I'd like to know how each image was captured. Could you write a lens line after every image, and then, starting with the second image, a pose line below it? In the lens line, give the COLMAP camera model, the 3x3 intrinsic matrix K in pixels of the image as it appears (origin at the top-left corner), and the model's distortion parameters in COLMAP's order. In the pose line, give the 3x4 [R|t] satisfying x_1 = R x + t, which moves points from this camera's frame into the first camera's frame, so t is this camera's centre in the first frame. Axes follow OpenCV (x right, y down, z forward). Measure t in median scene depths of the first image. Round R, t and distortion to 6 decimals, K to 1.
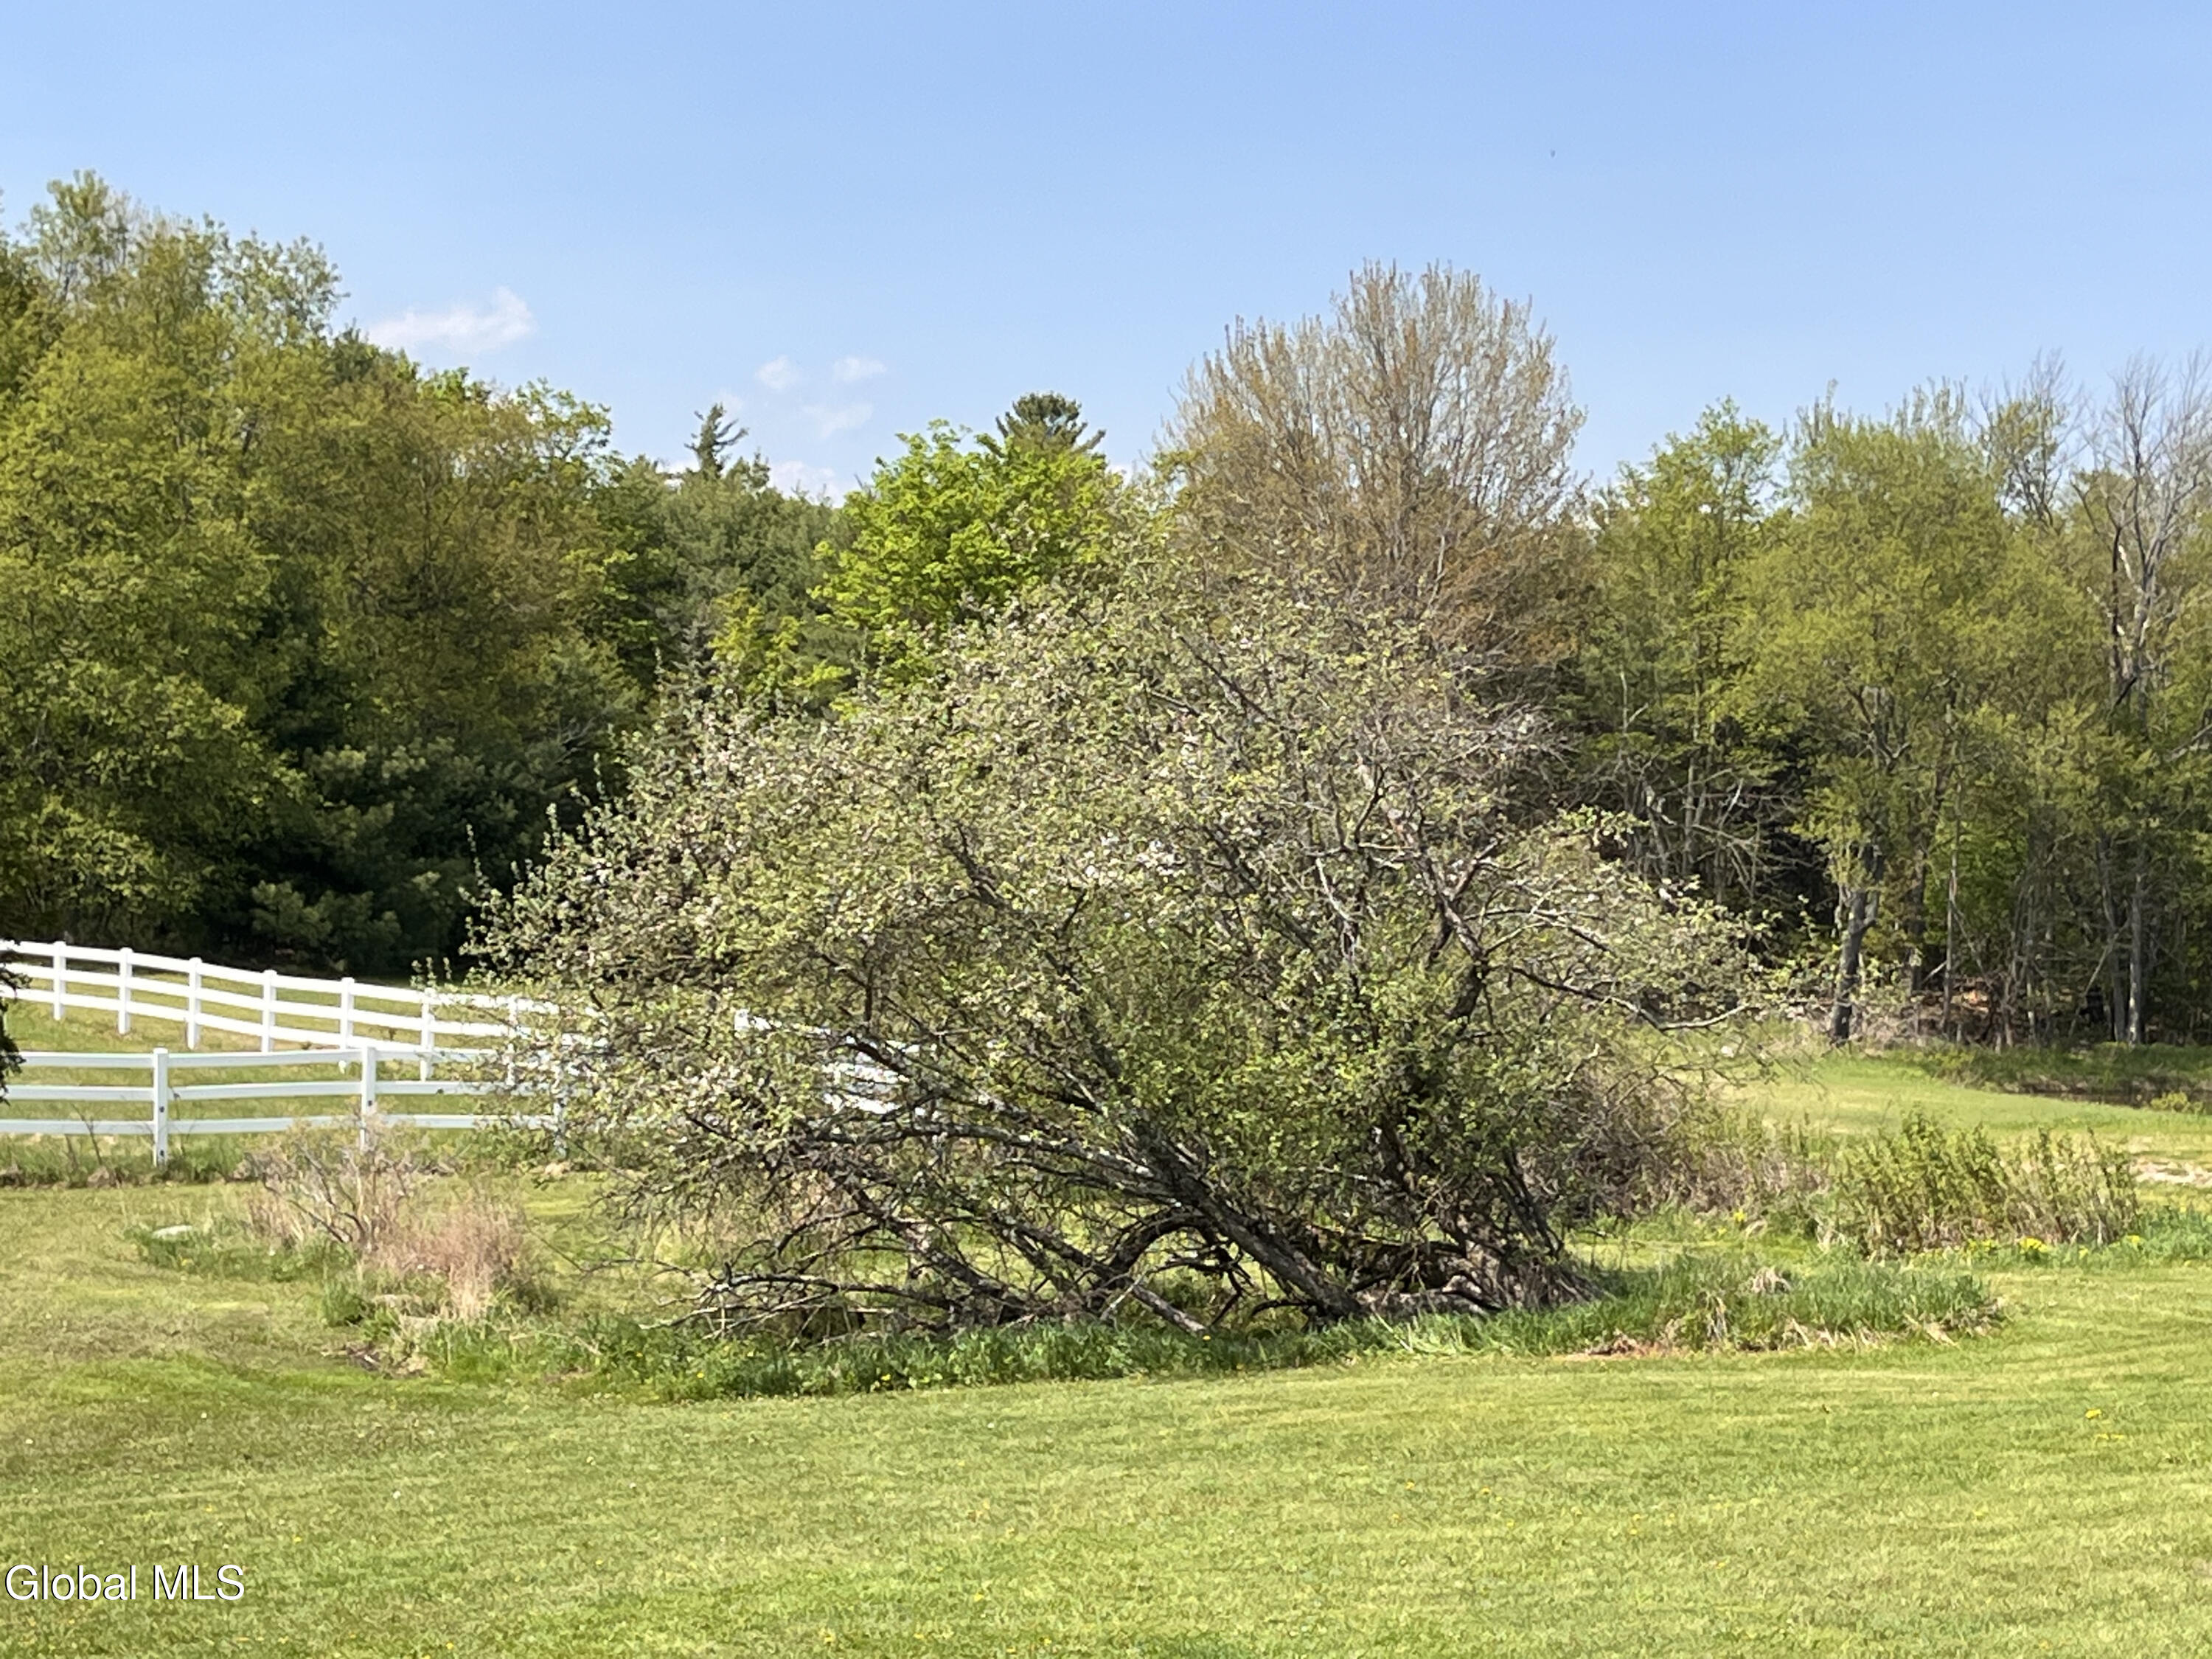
lens RADIAL K [[3816.8, 0, 1106.0], [0, 3816.8, 829.5], [0, 0, 1]] dist [0.013907, -0.010346]
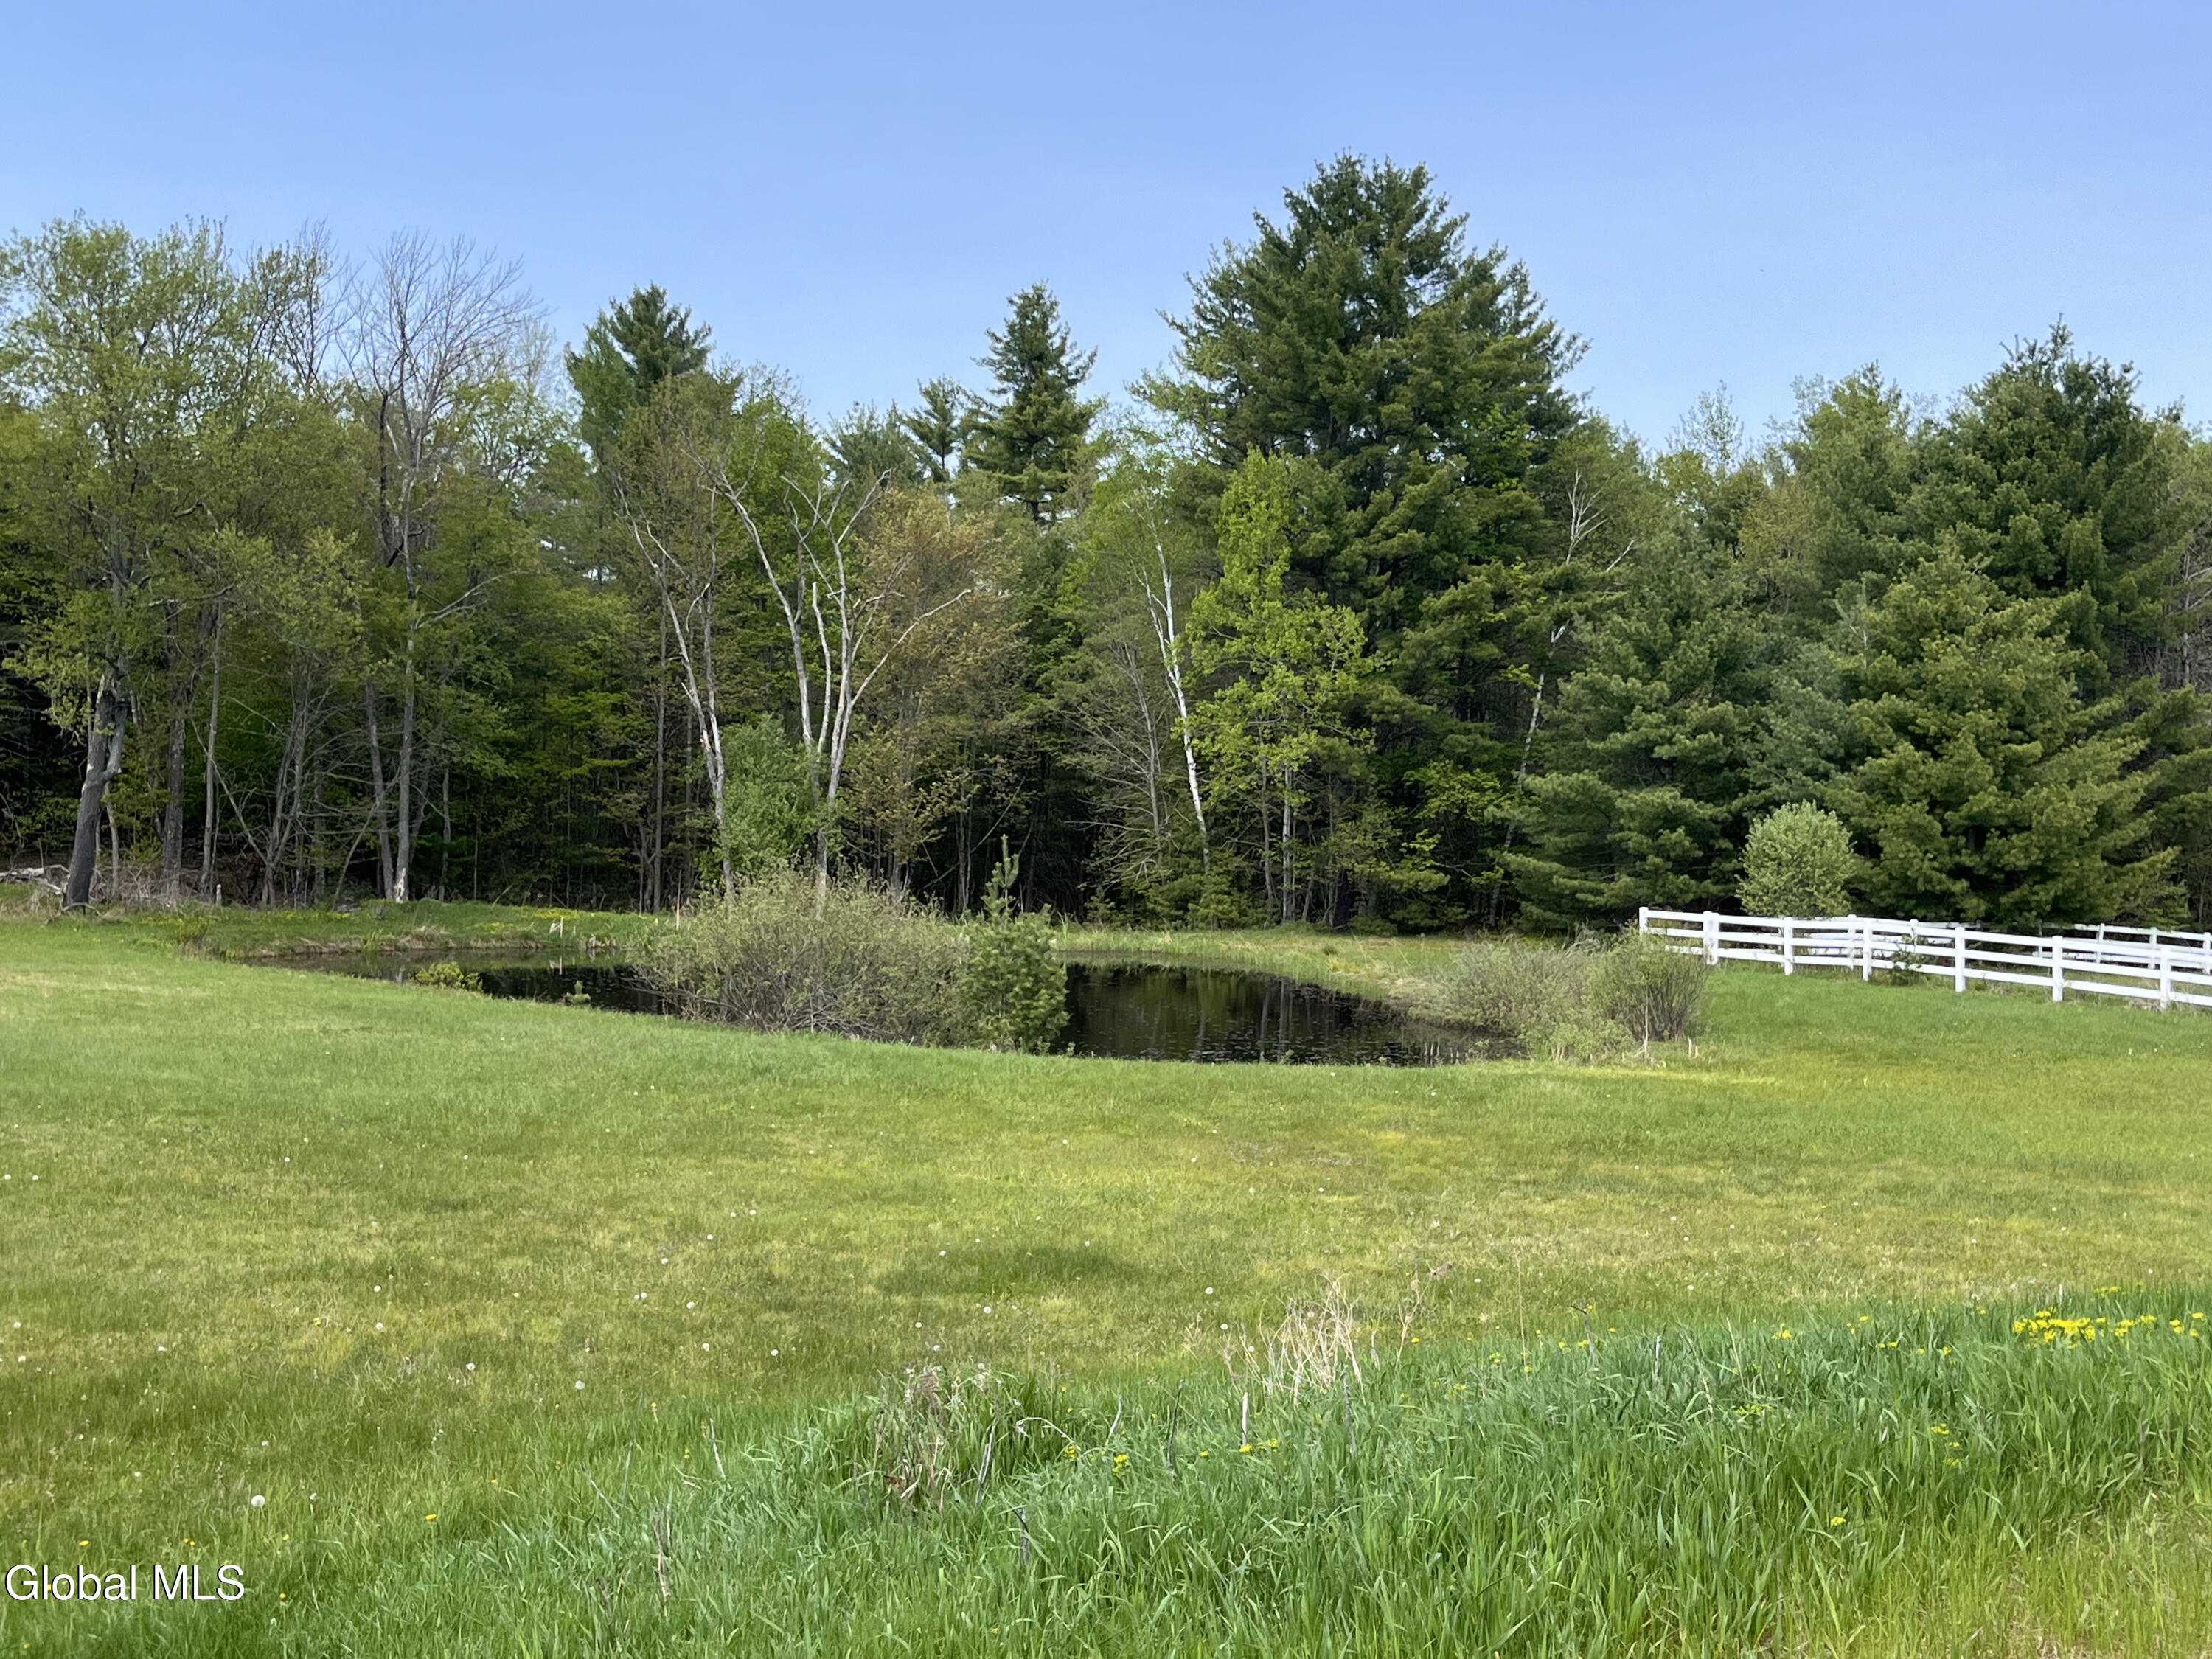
lens RADIAL K [[2549.9, 0, 1110.4], [0, 2549.9, 867.7], [0, 0, 1]] dist [-0.010482, 0.012052]
pose [[0.863111, -0.020518, 0.504597, 0.091268], [-0.002694, 0.998973, 0.045229, 0.017074], [-0.505007, -0.040397, 0.862169, 0.327235]]
